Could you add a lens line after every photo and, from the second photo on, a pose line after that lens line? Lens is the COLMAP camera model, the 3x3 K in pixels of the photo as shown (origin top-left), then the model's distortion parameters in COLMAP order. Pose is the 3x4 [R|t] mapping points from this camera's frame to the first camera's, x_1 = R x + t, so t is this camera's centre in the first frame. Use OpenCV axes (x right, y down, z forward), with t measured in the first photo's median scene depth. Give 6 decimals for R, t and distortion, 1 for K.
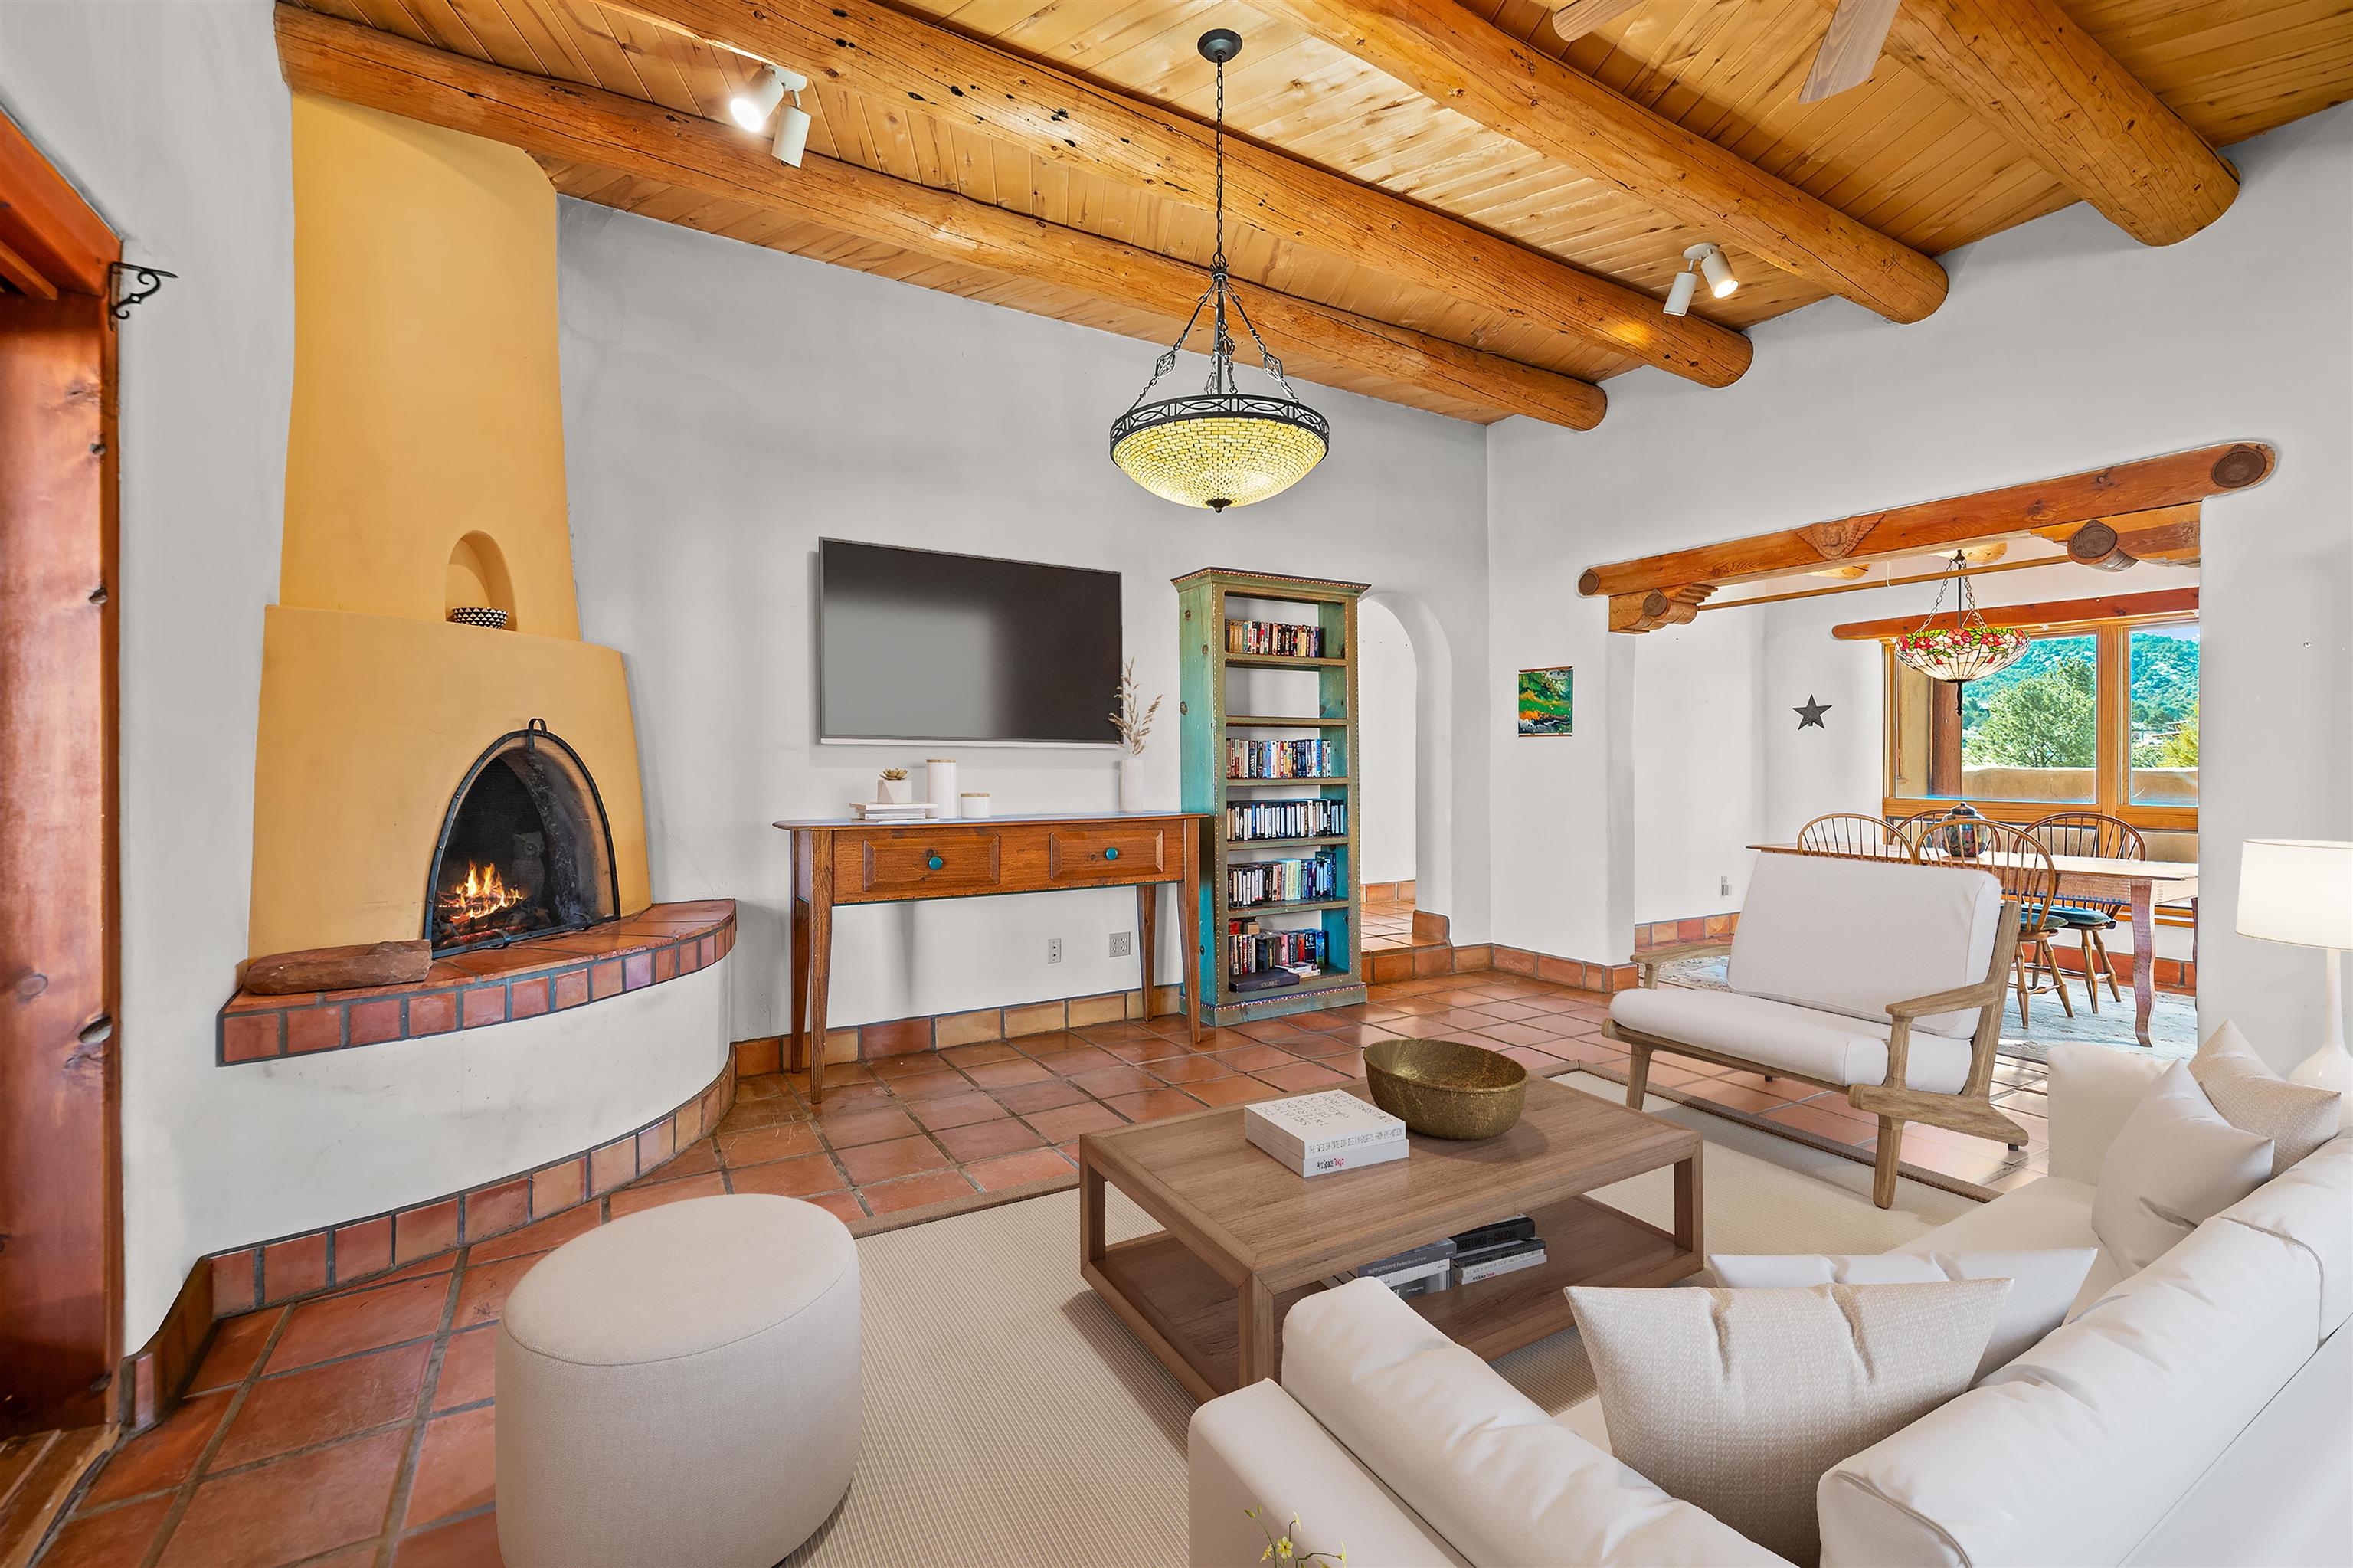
lens RADIAL K [[952.1, 0, 1192.2], [0, 952.1, 760.2], [0, 0, 1]] dist [-0.001327, -0.000212]
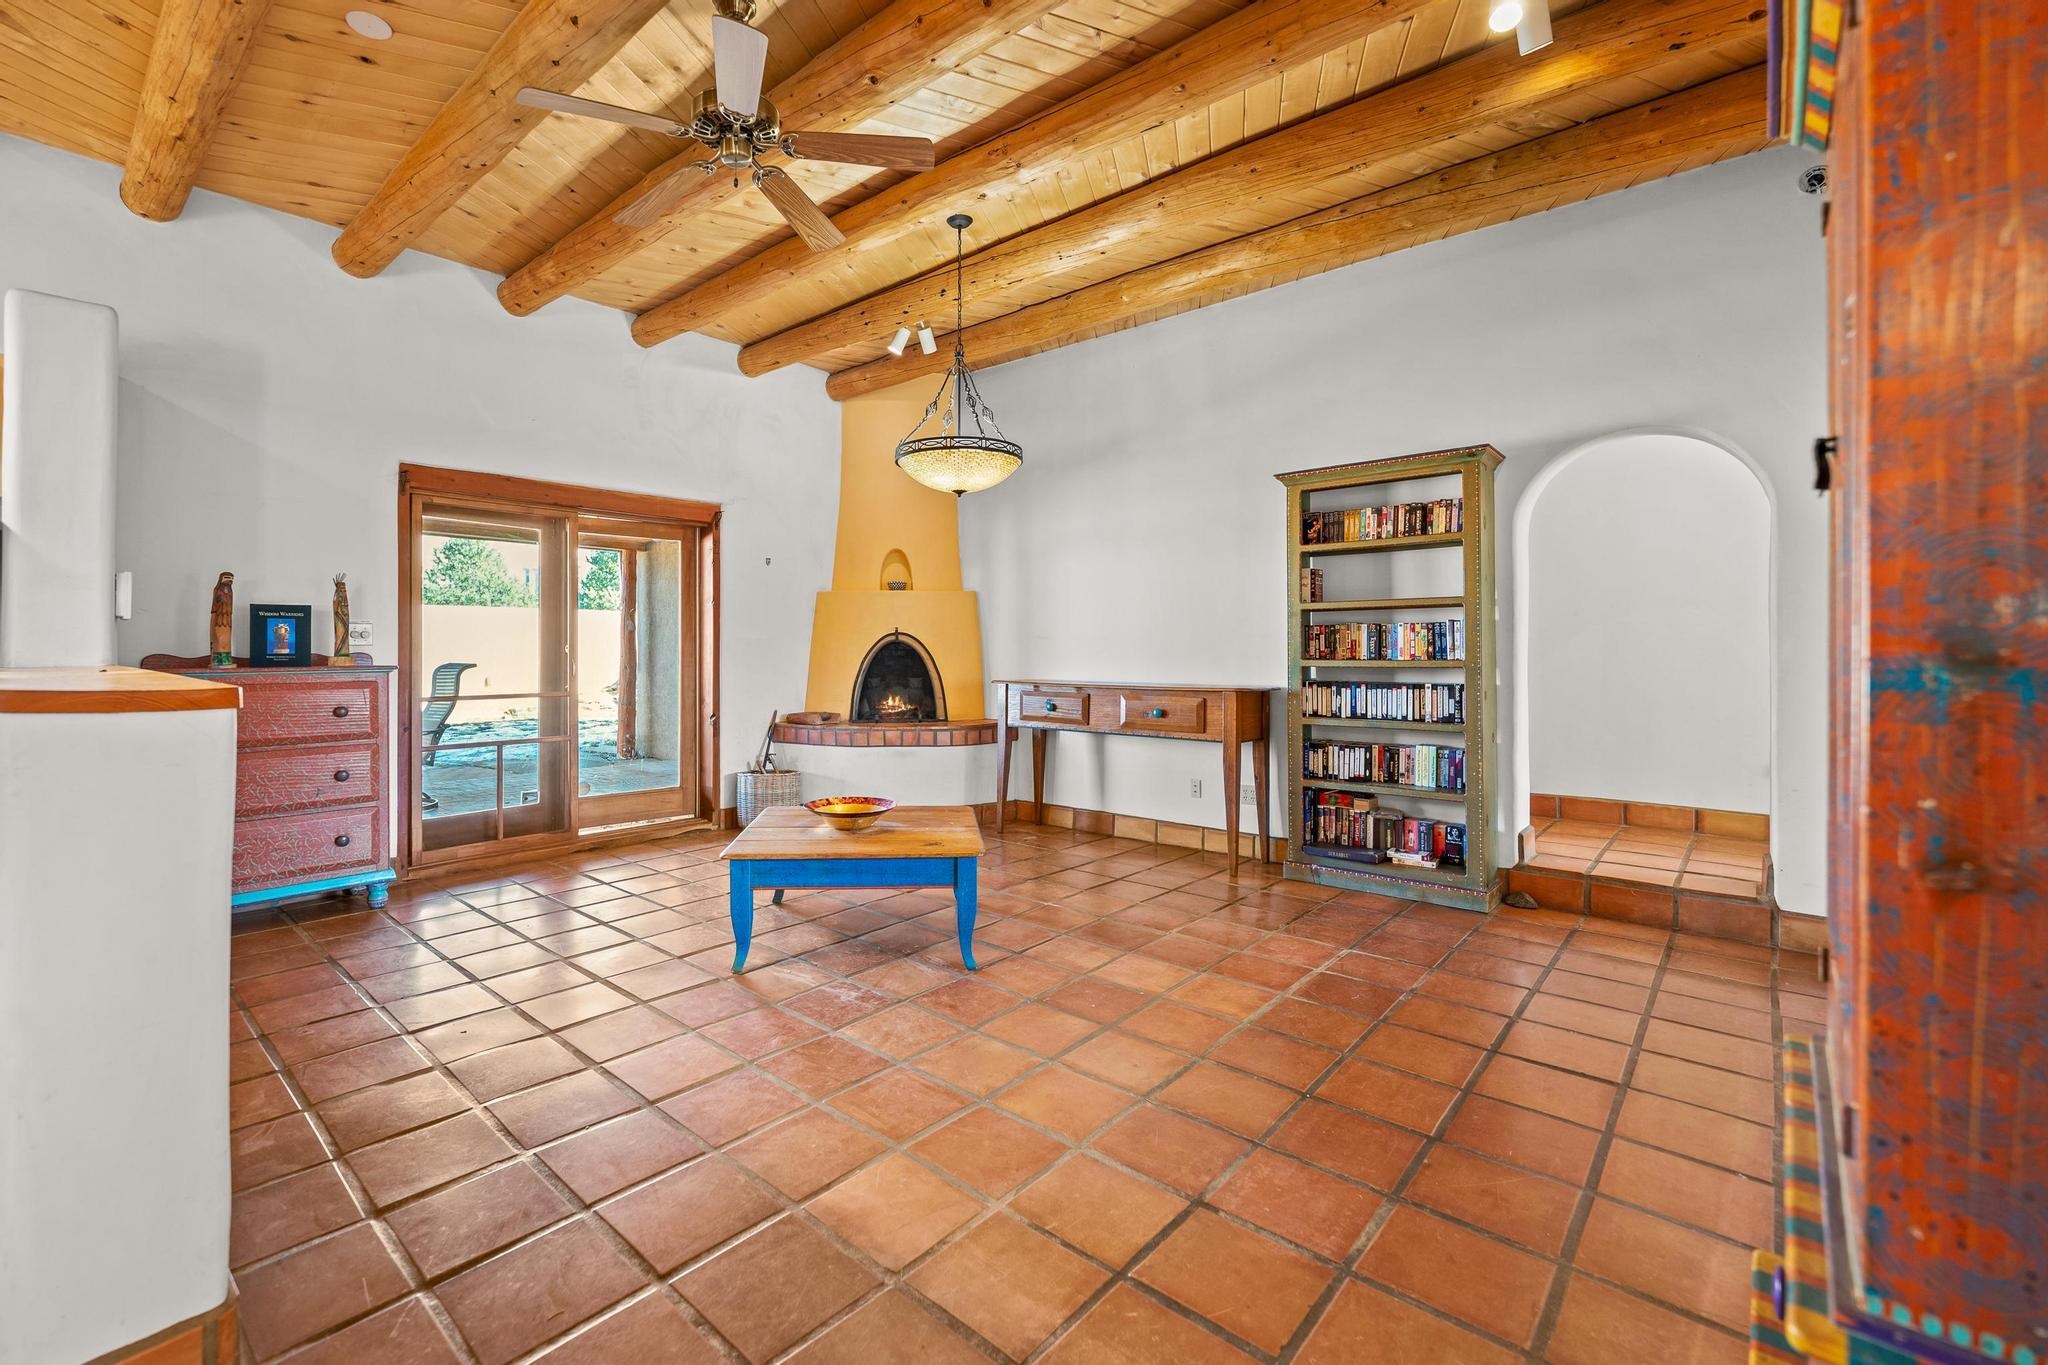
lens RADIAL K [[880.4, 0, 940.3], [0, 880.4, 644.1], [0, 0, 1]] dist [-0.001050, -0.000204]
pose [[0.296514, -0.007255, -0.955001, 0.856793], [0.002138, 0.999974, -0.006933, 0.007595], [0.955026, 0.000014, 0.296521, 0.281284]]
